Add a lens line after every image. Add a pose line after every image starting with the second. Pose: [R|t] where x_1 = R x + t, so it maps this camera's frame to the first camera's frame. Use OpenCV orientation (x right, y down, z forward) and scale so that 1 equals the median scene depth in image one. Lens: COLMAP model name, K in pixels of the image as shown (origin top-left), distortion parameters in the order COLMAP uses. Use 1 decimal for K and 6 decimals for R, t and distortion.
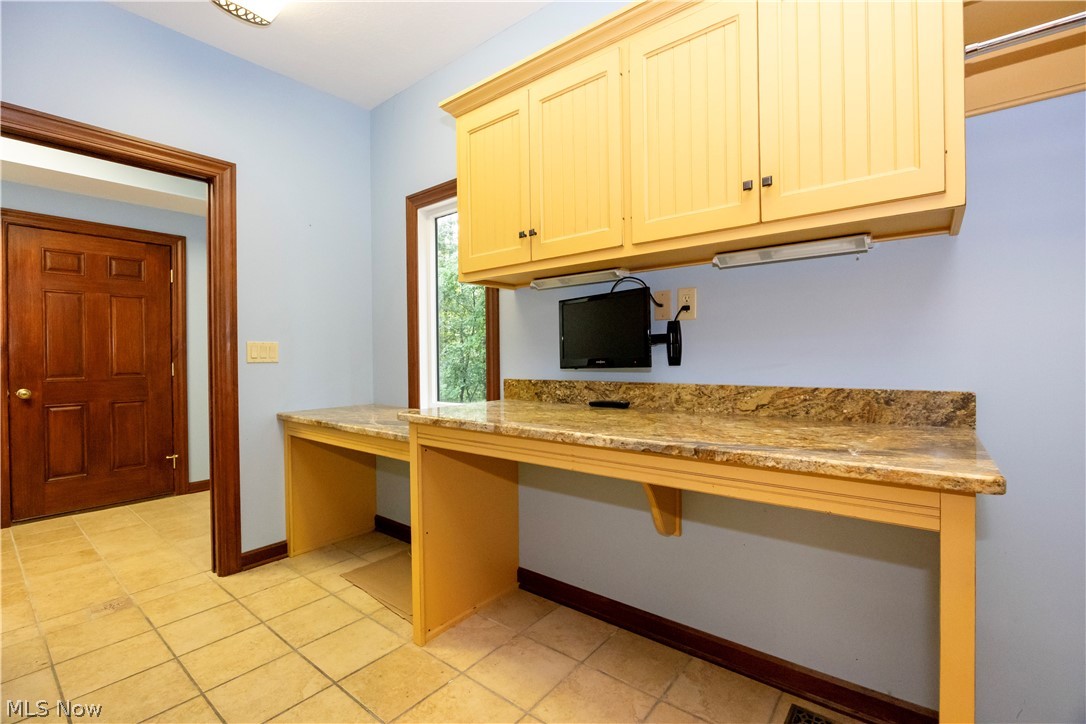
lens RADIAL K [[493.7, 0, 548.1], [0, 493.7, 363.1], [0, 0, 1]] dist [-0.002073, -0.000164]
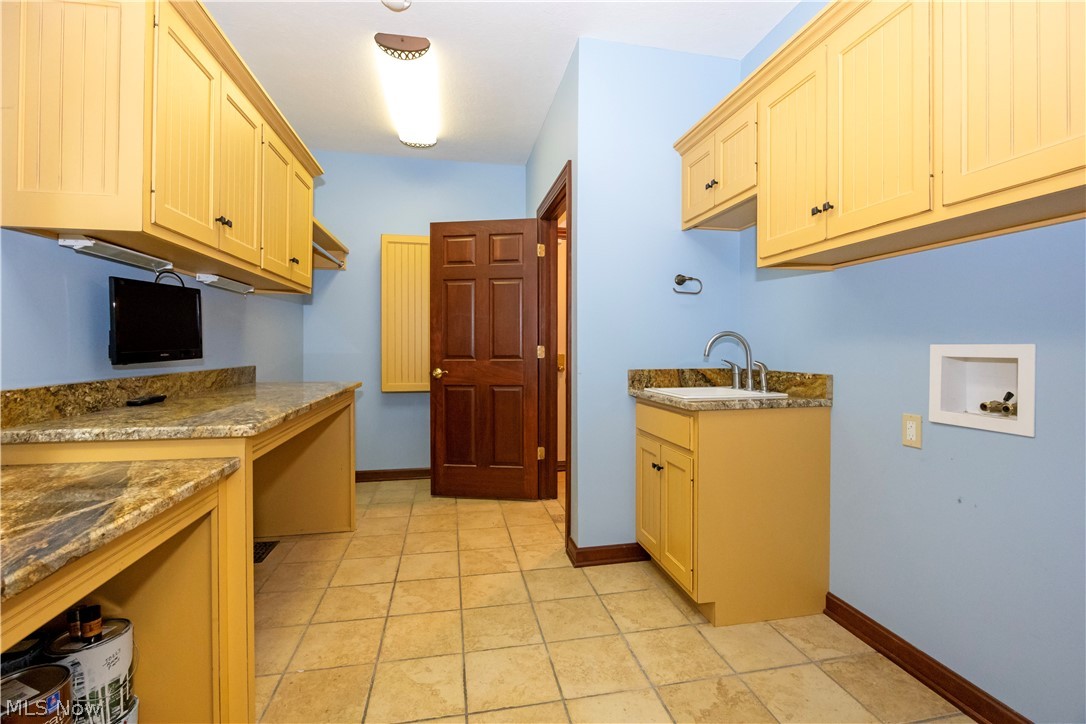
lens RADIAL K [[493.7, 0, 543.8], [0, 493.7, 352.4], [0, 0, 1]] dist [-0.002073, -0.000164]
pose [[-0.763501, 0.002162, 0.645804, -0.993497], [0.017044, 0.999714, 0.016804, -0.010090], [-0.645582, 0.023837, -0.763319, 1.160687]]
